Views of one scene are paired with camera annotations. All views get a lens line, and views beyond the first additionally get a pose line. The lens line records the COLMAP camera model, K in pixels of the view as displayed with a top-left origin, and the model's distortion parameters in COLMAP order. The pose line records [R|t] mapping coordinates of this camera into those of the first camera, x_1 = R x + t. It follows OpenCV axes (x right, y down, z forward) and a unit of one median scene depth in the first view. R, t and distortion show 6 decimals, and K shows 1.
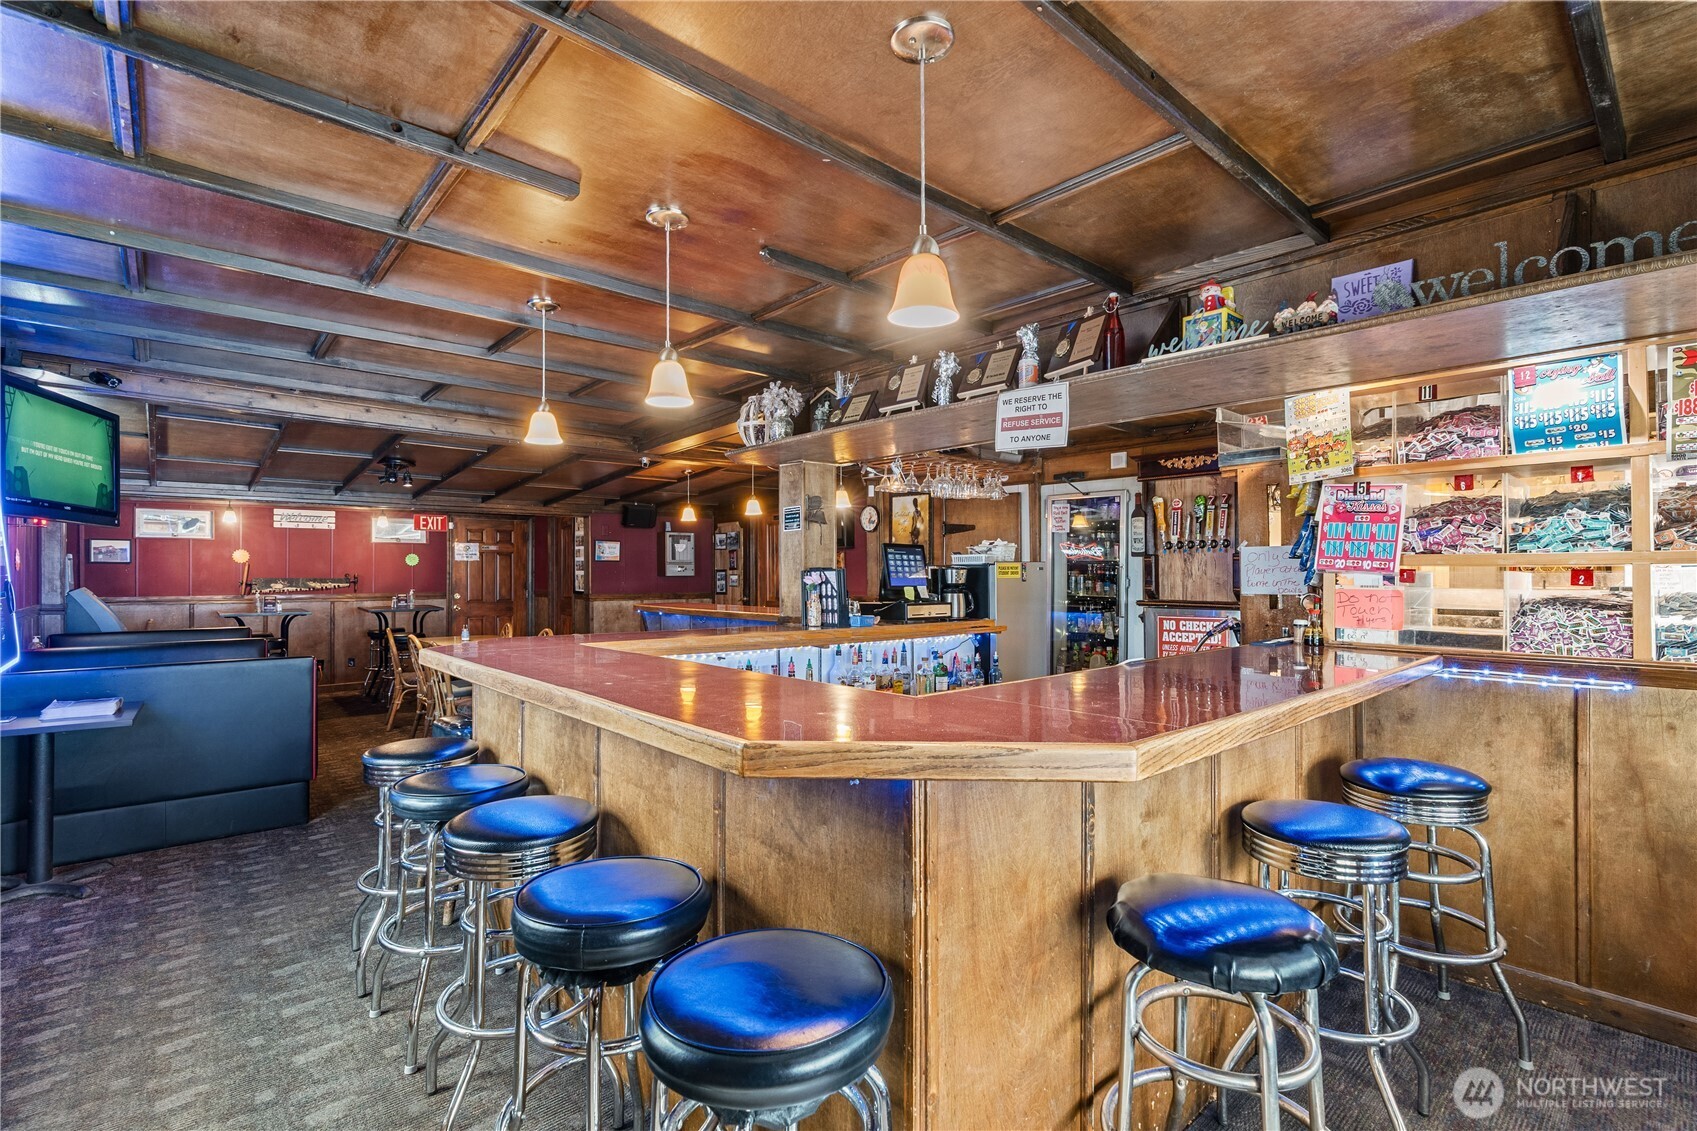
lens RADIAL K [[778.3, 0, 846.3], [0, 778.3, 565.9], [0, 0, 1]] dist [-0.012865, 0.005649]
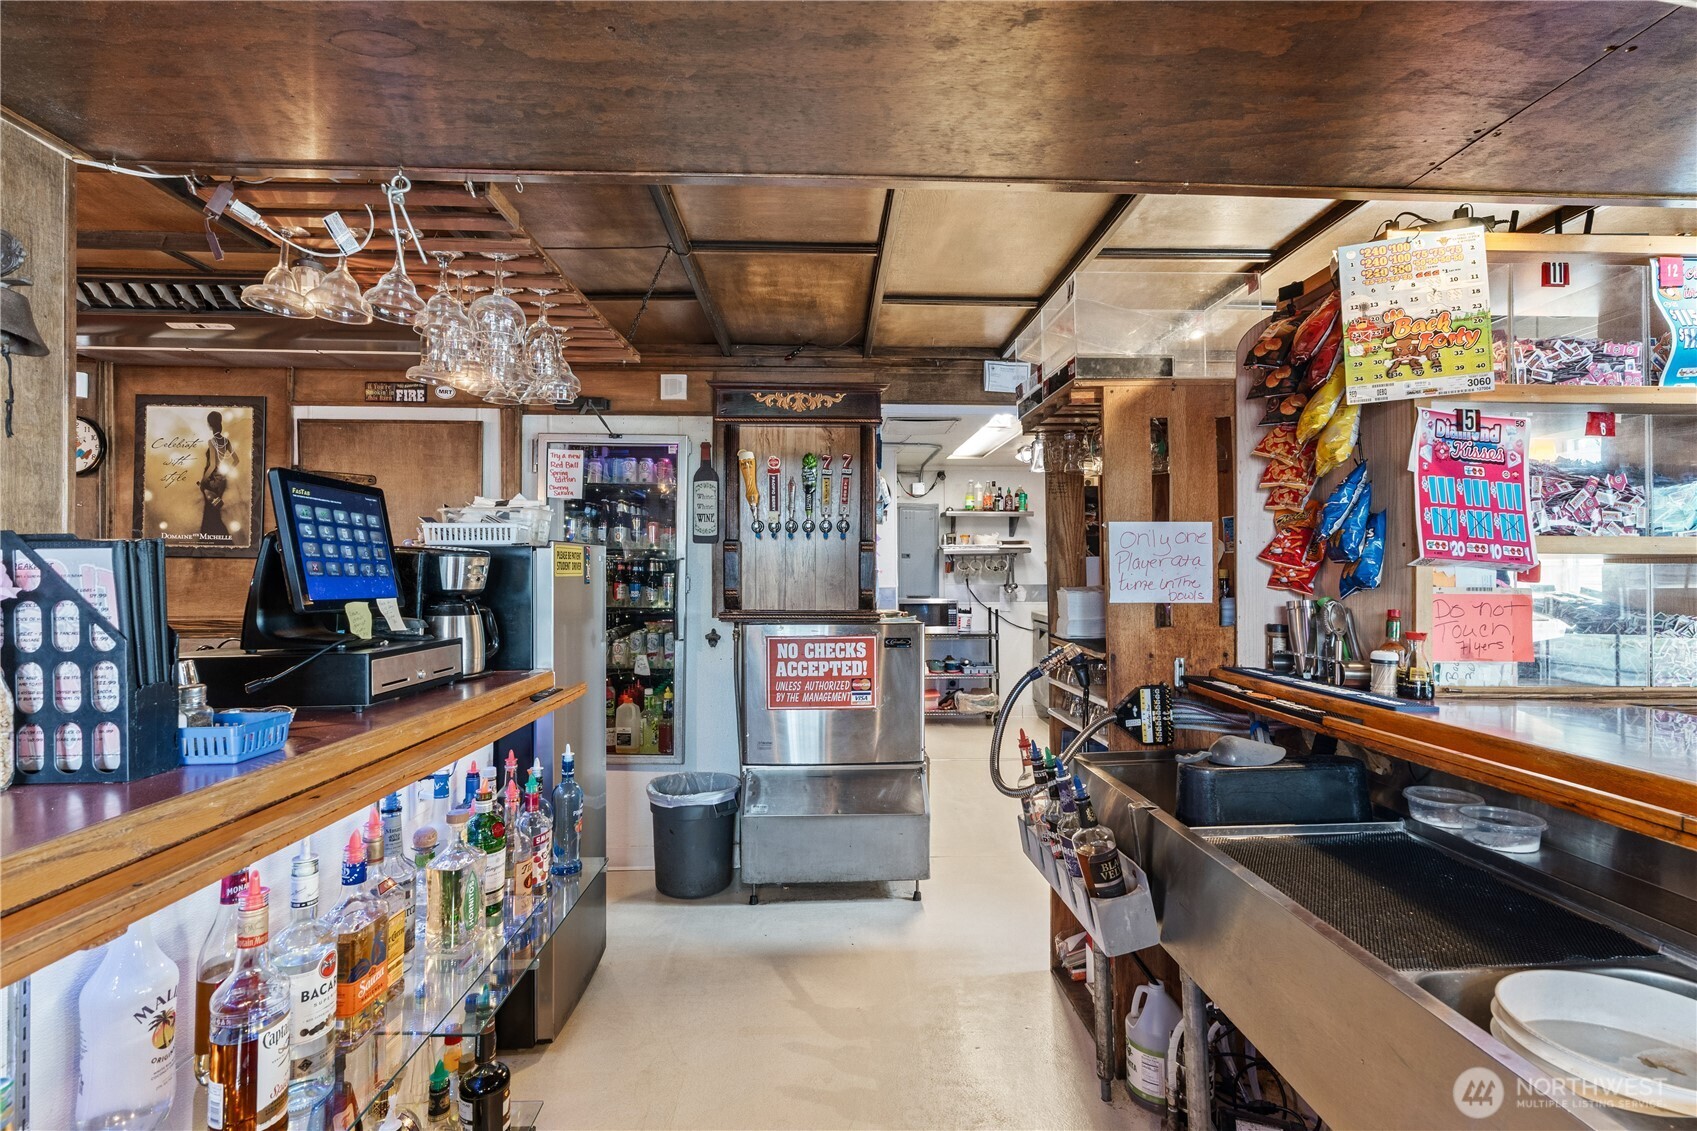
lens RADIAL K [[778.3, 0, 846.3], [0, 778.3, 565.9], [0, 0, 1]] dist [-0.012865, 0.005649]
pose [[0.636898, 0.009751, 0.770886, -0.078027], [-0.009894, 0.999941, -0.004475, 0.016532], [-0.770885, -0.004777, 0.636957, 1.005631]]
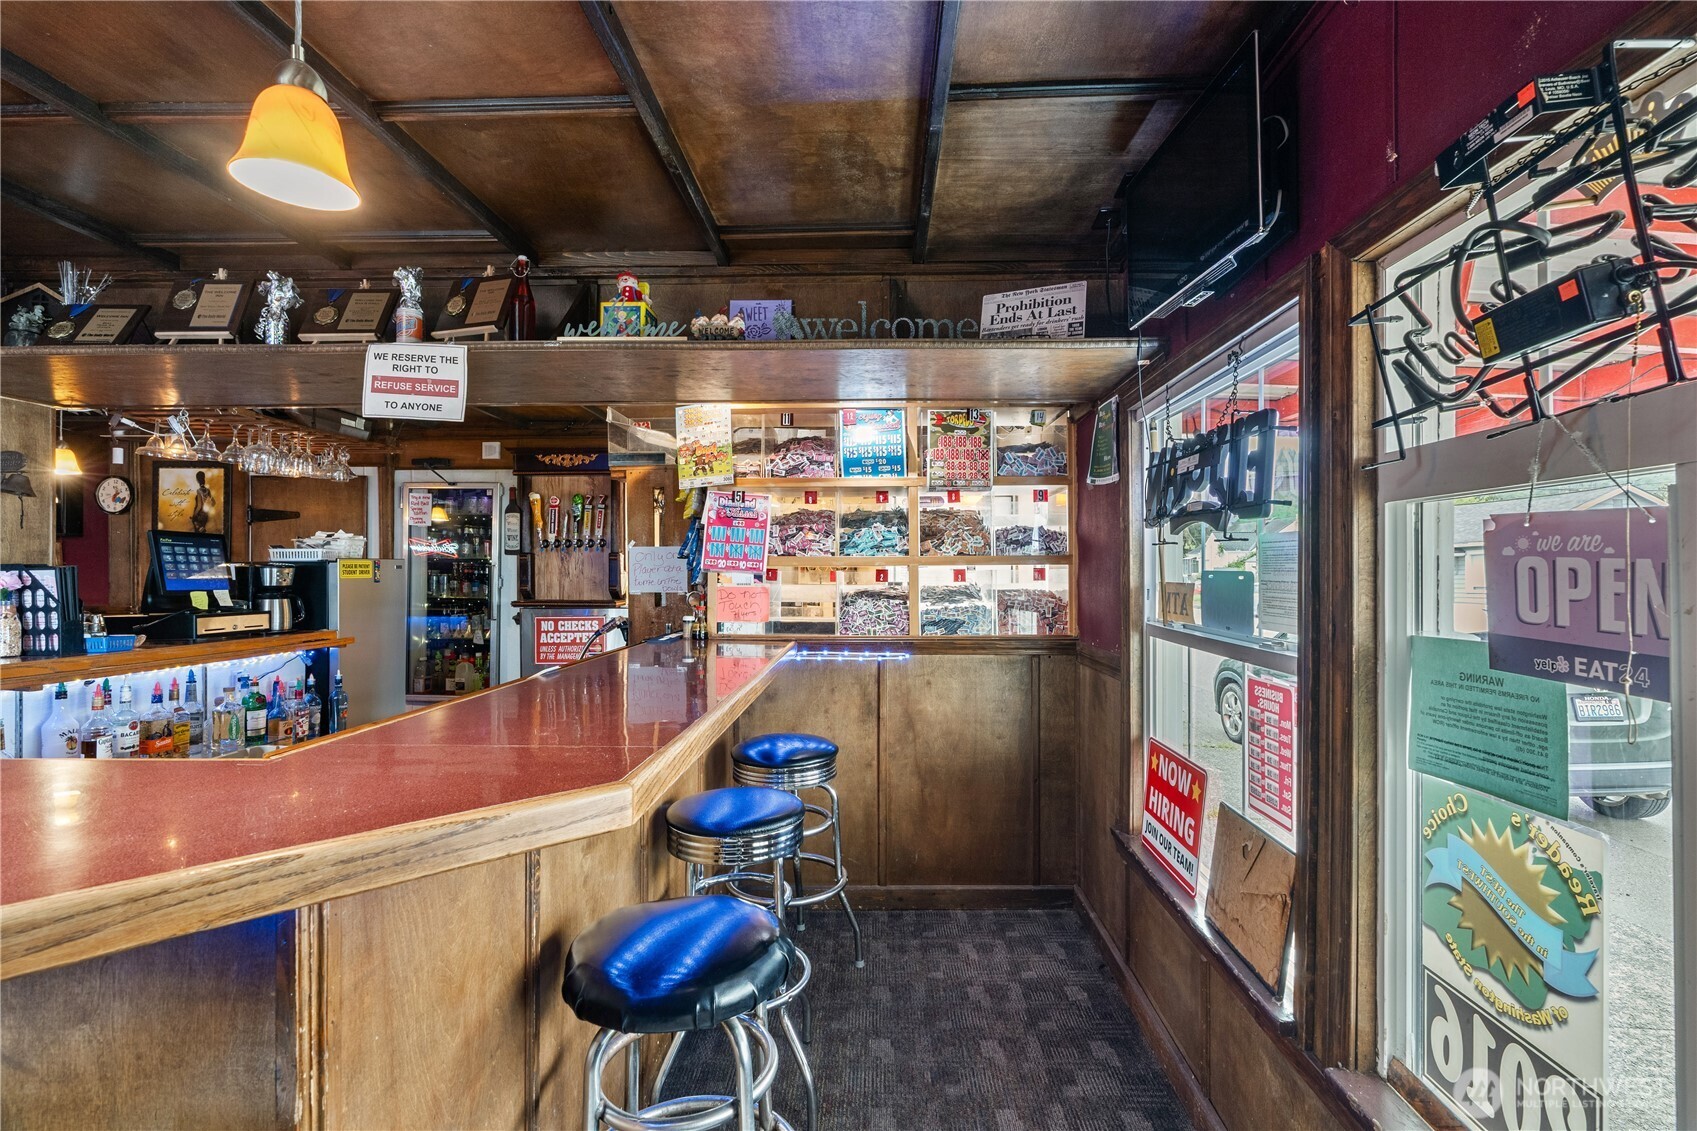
lens RADIAL K [[768.8, 0, 857.3], [0, 768.8, 564.6], [0, 0, 1]] dist [-0.010956, 0.004090]
pose [[0.687854, 0.006351, 0.725821, -0.023236], [-0.006016, 0.999977, -0.003049, 0.000587], [-0.725824, -0.002269, 0.687877, 0.111611]]
